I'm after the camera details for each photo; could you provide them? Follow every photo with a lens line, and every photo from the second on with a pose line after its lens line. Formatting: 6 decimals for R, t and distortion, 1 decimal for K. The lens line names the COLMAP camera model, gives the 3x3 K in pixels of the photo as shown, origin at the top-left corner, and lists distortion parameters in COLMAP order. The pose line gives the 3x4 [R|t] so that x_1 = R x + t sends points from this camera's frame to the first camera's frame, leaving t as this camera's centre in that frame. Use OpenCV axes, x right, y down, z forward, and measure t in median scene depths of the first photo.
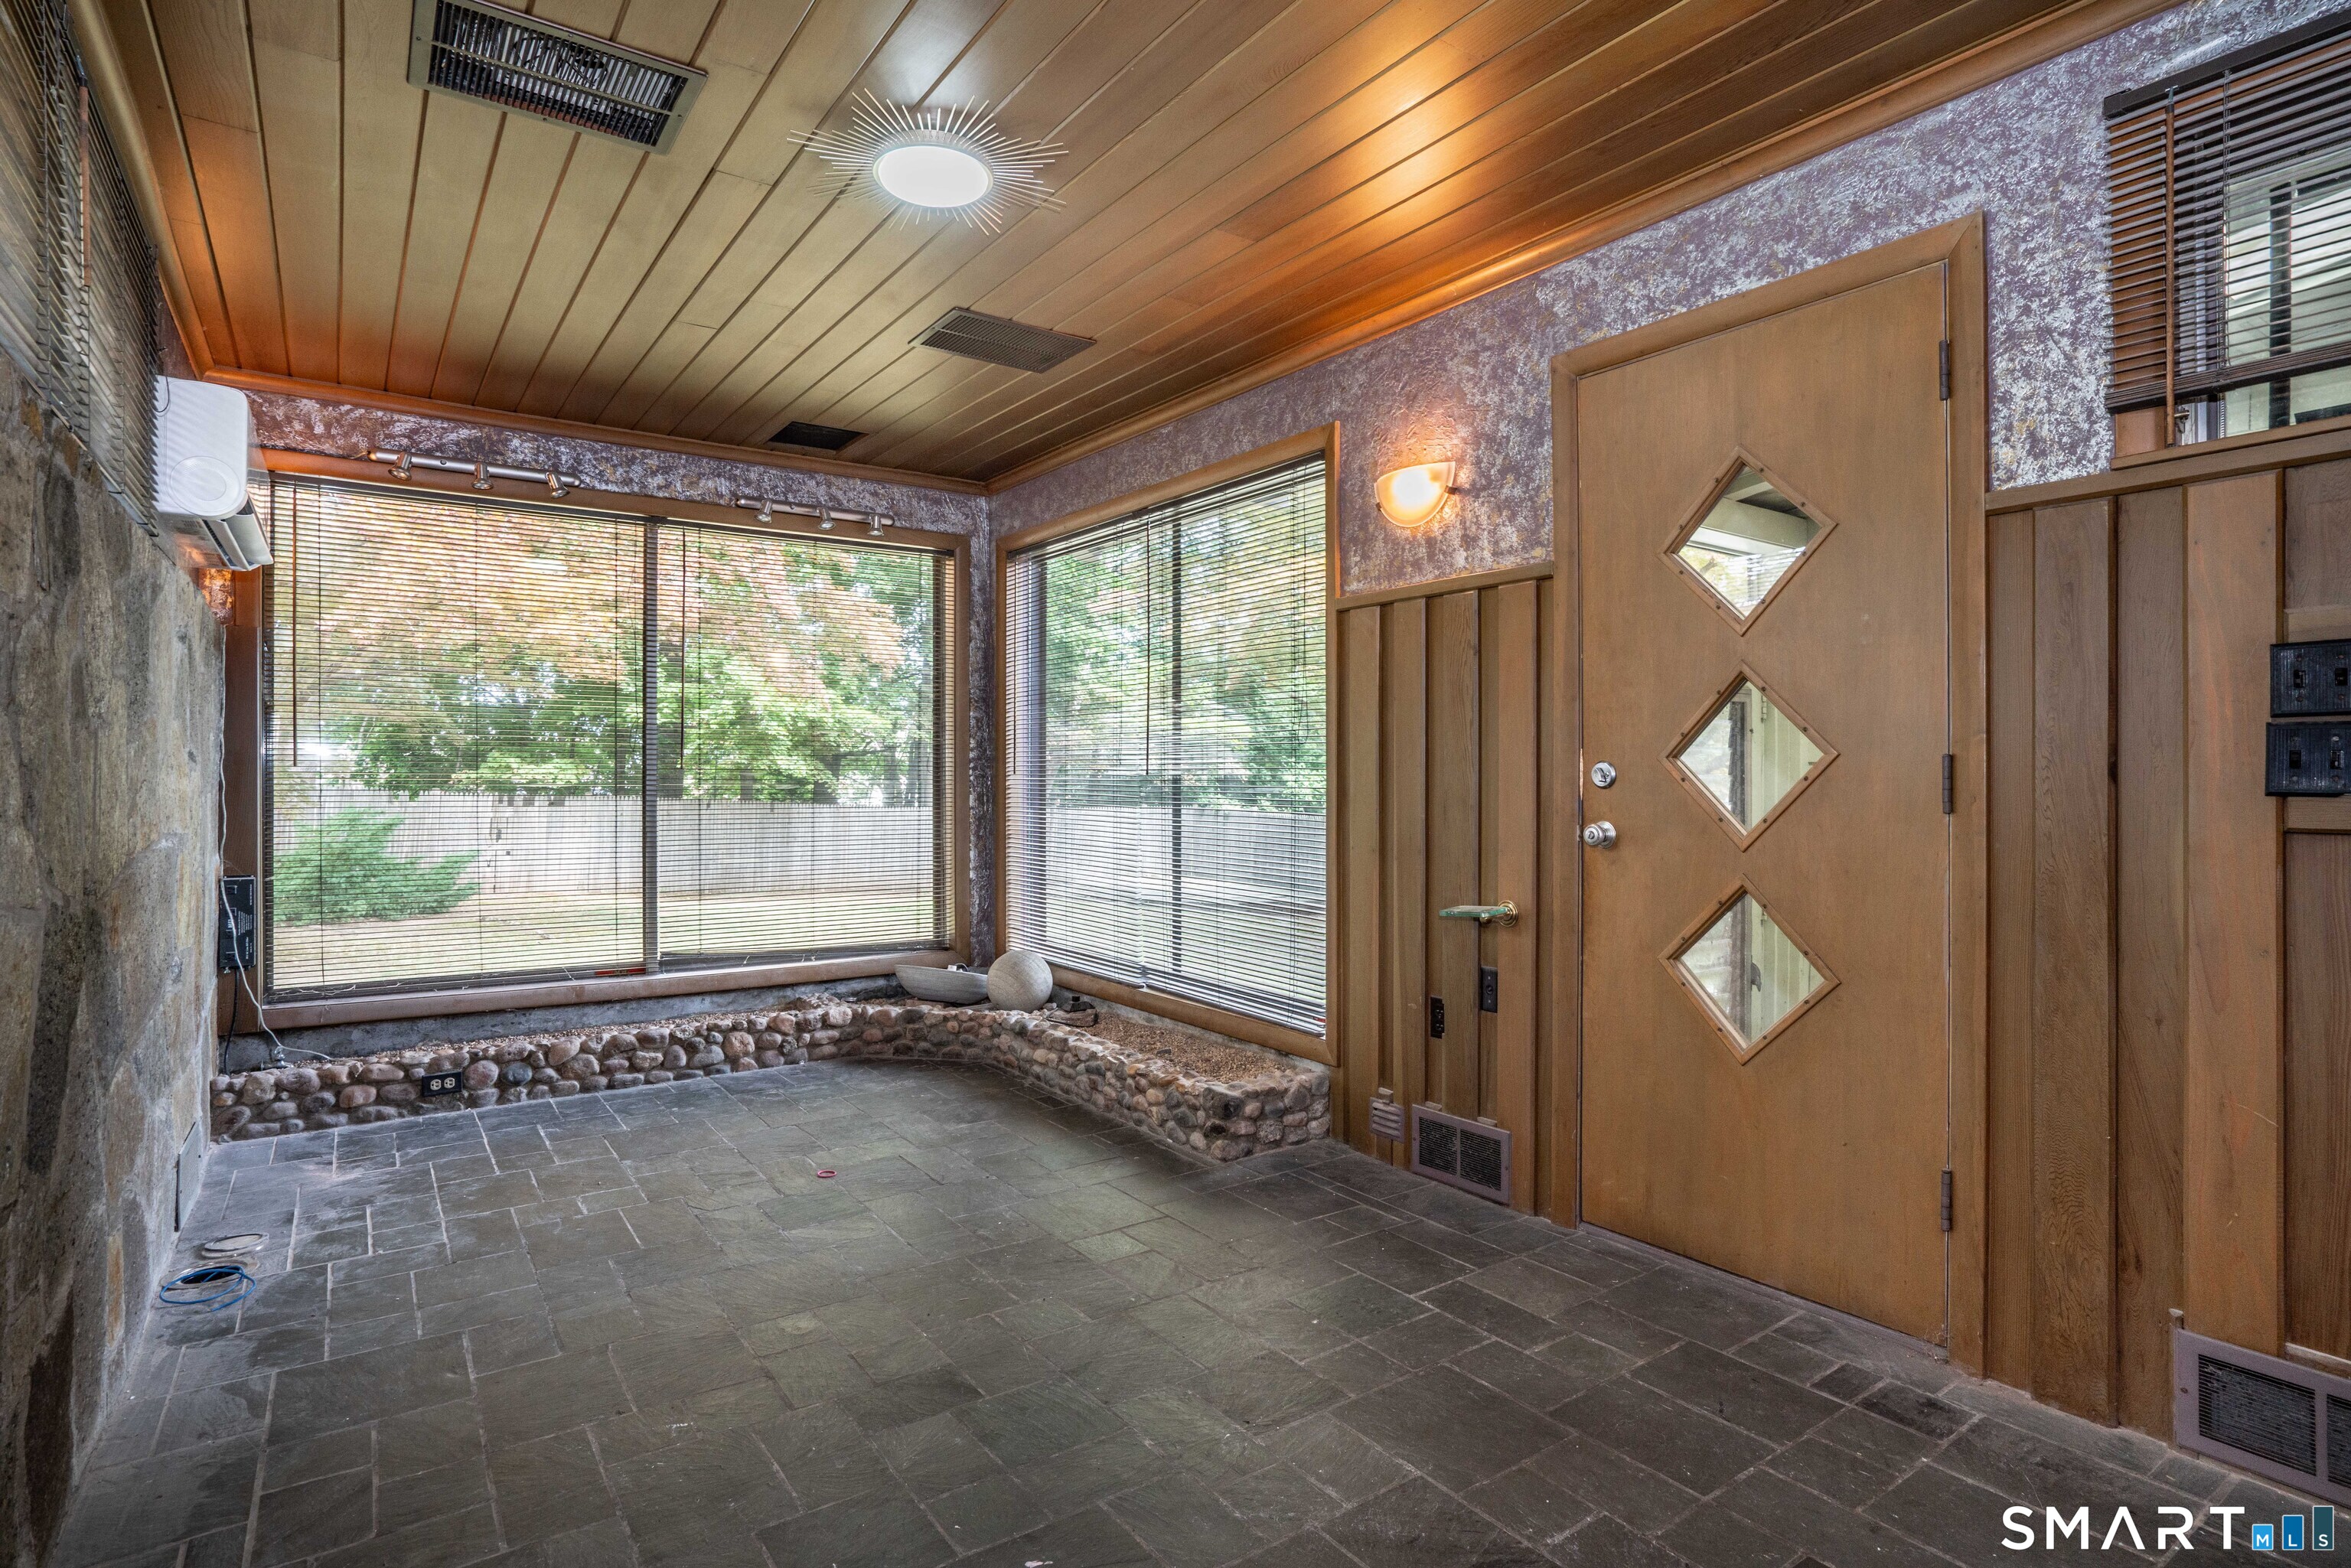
lens RADIAL K [[1194.9, 0, 1175.5], [0, 1194.9, 784.0], [0, 0, 1]] dist [-0.059197, 0.032527]
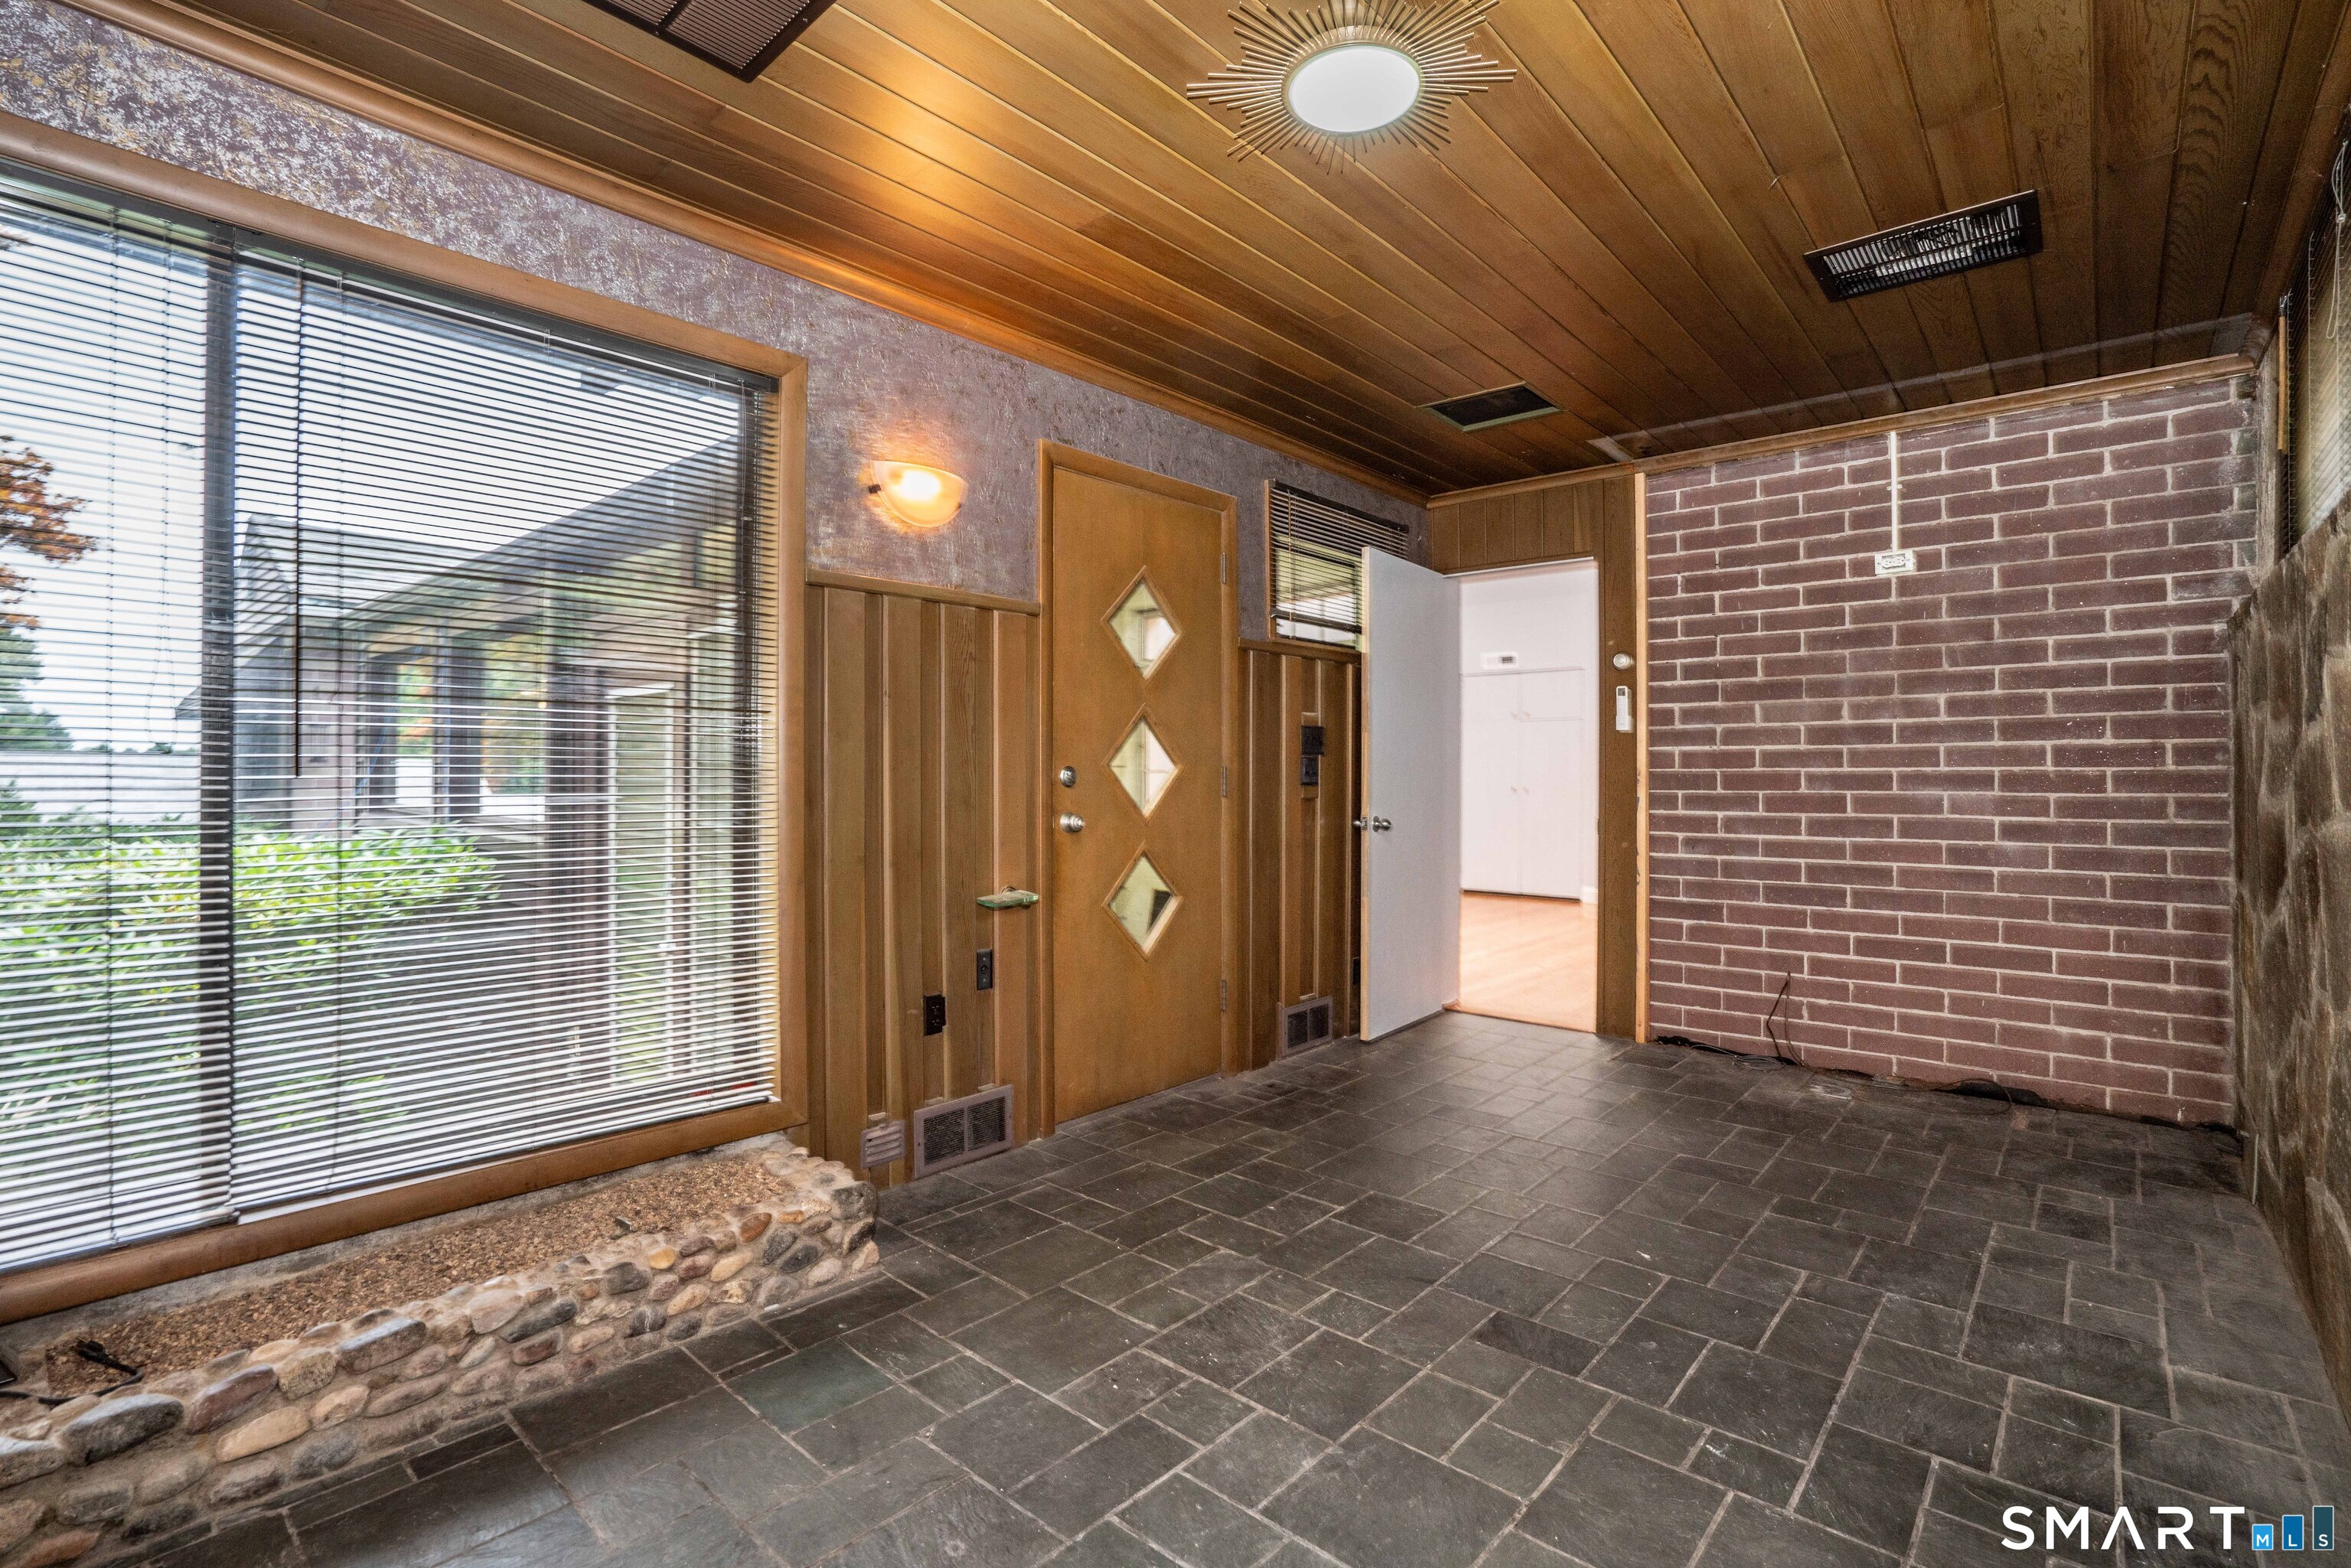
lens RADIAL K [[1075.7, 0, 1169.8], [0, 1075.7, 778.8], [0, 0, 1]] dist [-0.060186, 0.023858]
pose [[-0.221896, -0.001914, 0.975068, -0.586804], [0.006113, 0.999976, 0.003354, -0.006271], [-0.975051, 0.006705, -0.221879, 0.818634]]
